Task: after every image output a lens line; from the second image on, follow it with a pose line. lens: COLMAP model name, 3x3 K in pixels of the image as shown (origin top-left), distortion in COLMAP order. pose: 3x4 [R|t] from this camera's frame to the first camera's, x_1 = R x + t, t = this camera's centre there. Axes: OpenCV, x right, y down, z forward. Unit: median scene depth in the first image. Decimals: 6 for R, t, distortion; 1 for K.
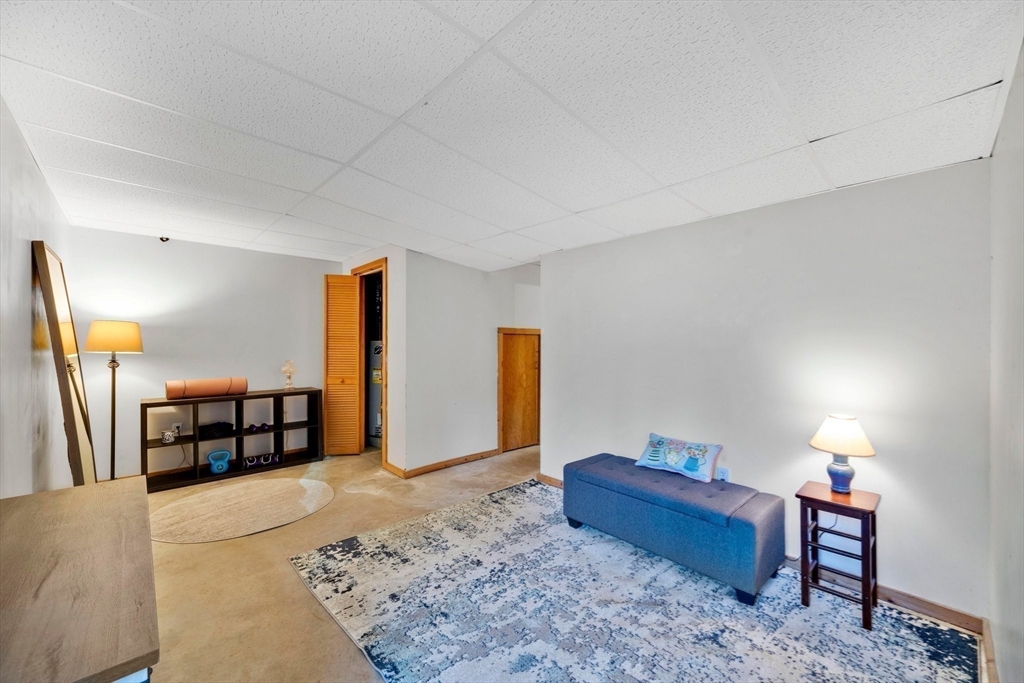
lens RADIAL K [[404.3, 0, 516.3], [0, 404.3, 342.4], [0, 0, 1]] dist [-0.000184, -0.001117]
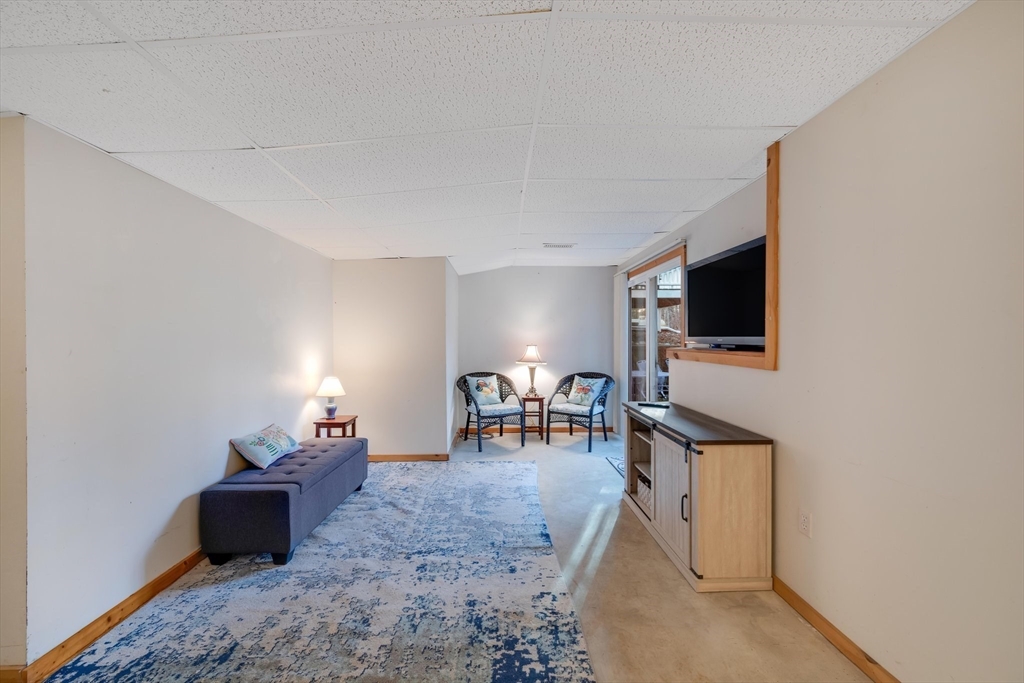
lens RADIAL K [[404.3, 0, 512.0], [0, 404.3, 339.6], [0, 0, 1]] dist [-0.000184, -0.001117]
pose [[-0.751250, -0.001352, 0.660016, -0.874559], [-0.003193, 0.999994, -0.001586, 0.009937], [-0.660010, -0.003299, -0.751250, 1.562597]]
